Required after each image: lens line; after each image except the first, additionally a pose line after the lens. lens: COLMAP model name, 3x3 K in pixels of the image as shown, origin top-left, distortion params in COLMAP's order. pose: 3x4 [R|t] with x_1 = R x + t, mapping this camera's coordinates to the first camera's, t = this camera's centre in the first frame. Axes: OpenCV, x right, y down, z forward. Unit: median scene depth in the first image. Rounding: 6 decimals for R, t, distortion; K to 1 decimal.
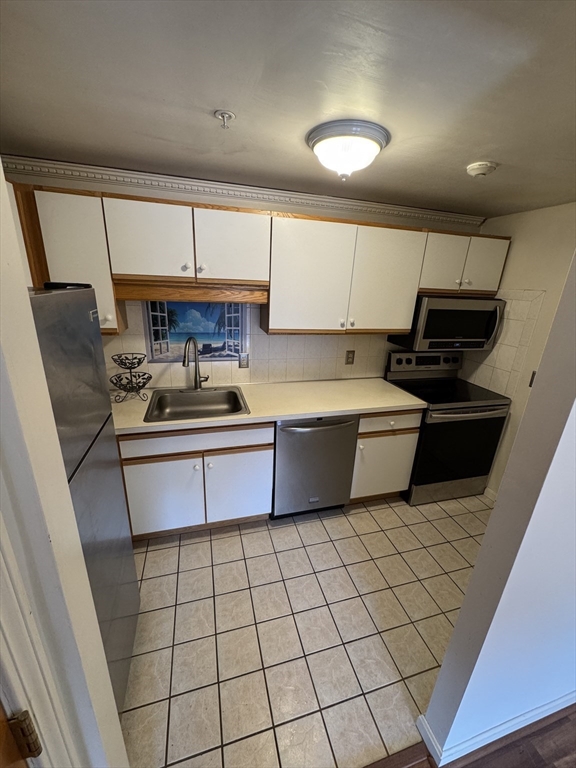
lens RADIAL K [[306.9, 0, 287.6], [0, 306.9, 383.5], [0, 0, 1]] dist [-0.003393, -0.000116]
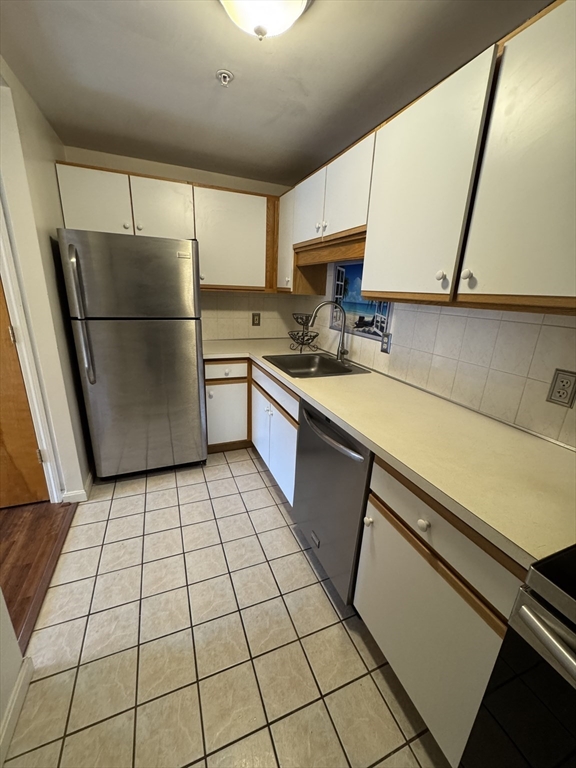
lens RADIAL K [[306.9, 0, 288.9], [0, 306.9, 382.9], [0, 0, 1]] dist [-0.003393, -0.000116]
pose [[0.114480, 0.250870, -0.961228, 0.652945], [-0.353438, 0.914566, 0.196598, -0.052666], [0.928427, 0.317227, 0.193367, 0.708724]]
